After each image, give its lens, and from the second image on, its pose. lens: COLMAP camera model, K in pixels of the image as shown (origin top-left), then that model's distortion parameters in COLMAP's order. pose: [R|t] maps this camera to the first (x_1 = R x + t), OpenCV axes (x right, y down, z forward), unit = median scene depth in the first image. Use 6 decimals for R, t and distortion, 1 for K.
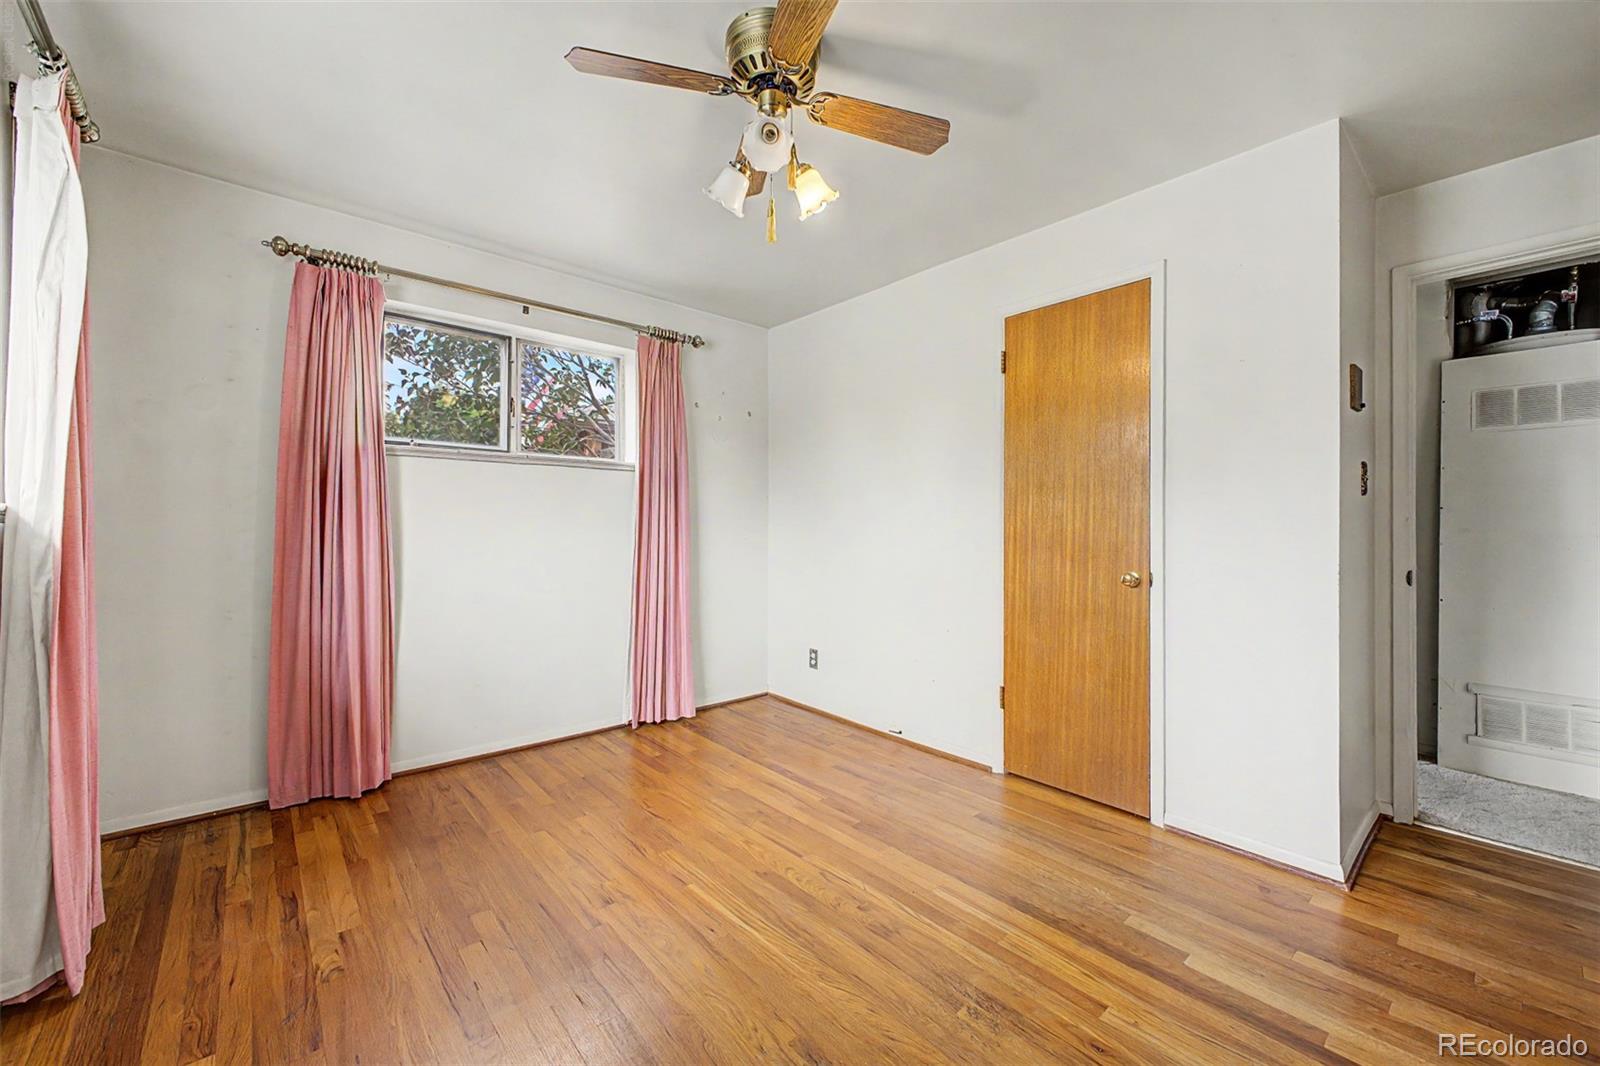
lens RADIAL K [[641.3, 0, 798.2], [0, 641.3, 513.2], [0, 0, 1]] dist [0.017928, -0.005628]
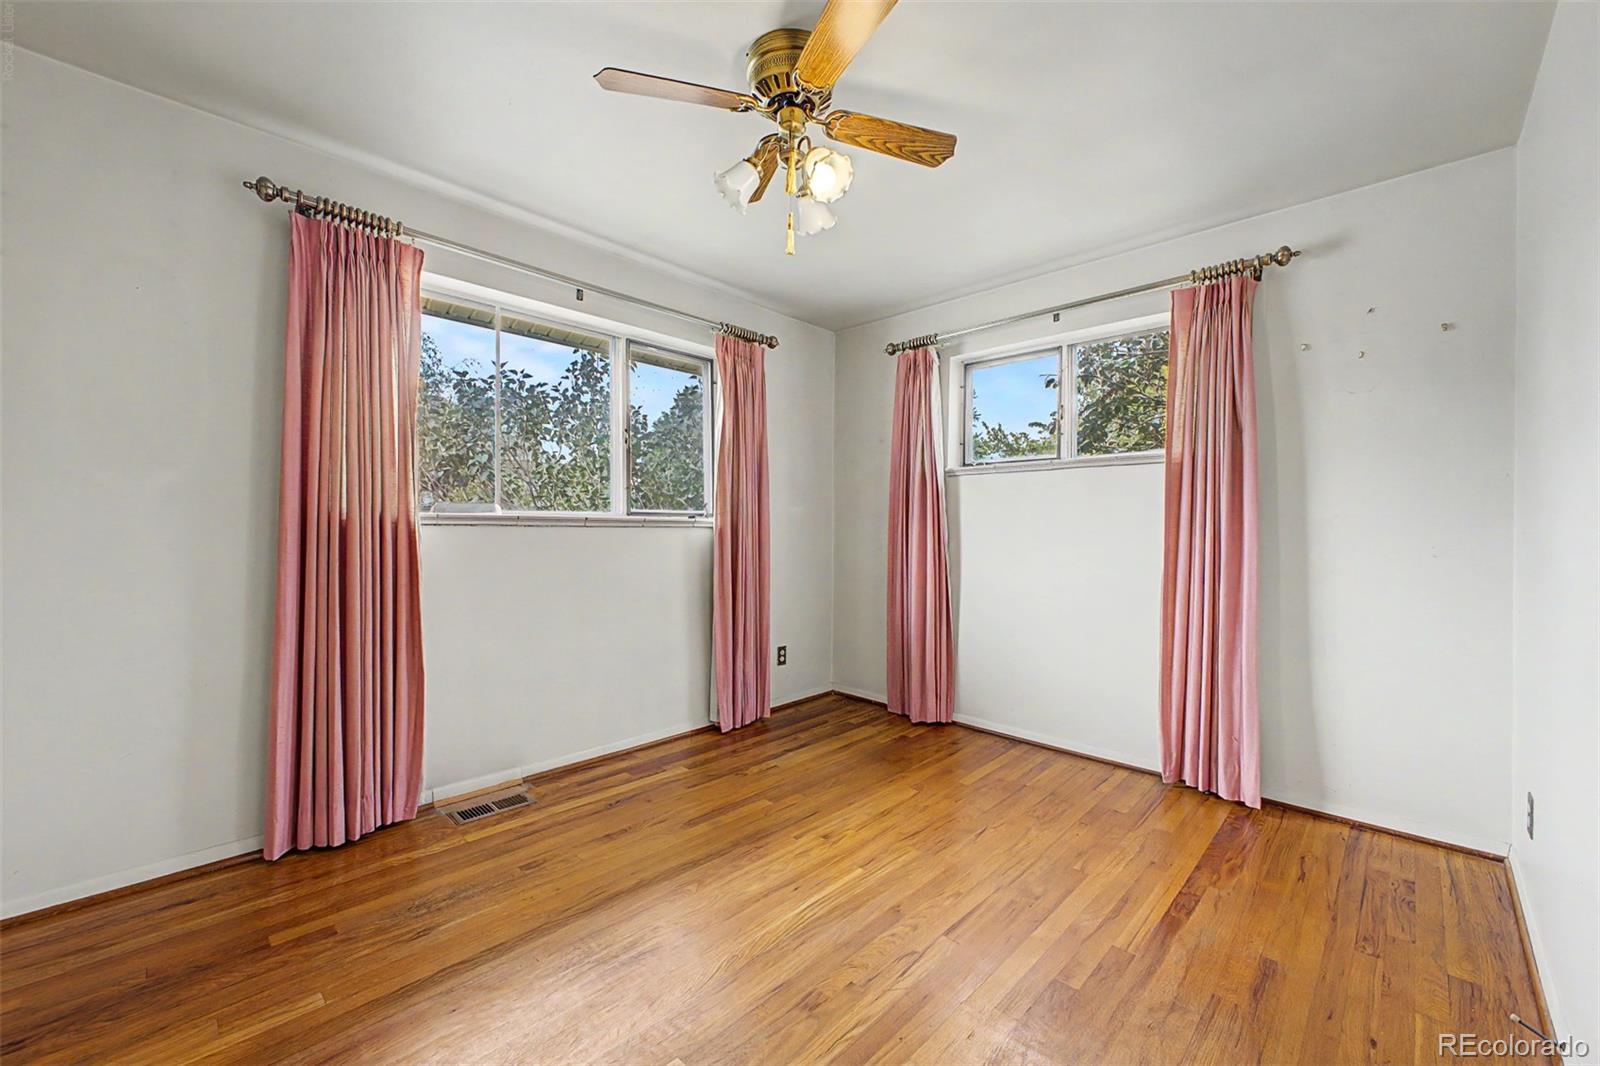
lens RADIAL K [[637.3, 0, 798.8], [0, 637.3, 530.7], [0, 0, 1]] dist [0.024051, -0.012345]
pose [[0.089952, 0.000616, -0.995946, 0.754522], [0.005974, 0.999981, 0.001158, 0.027255], [0.995928, -0.006054, 0.089947, 0.719985]]
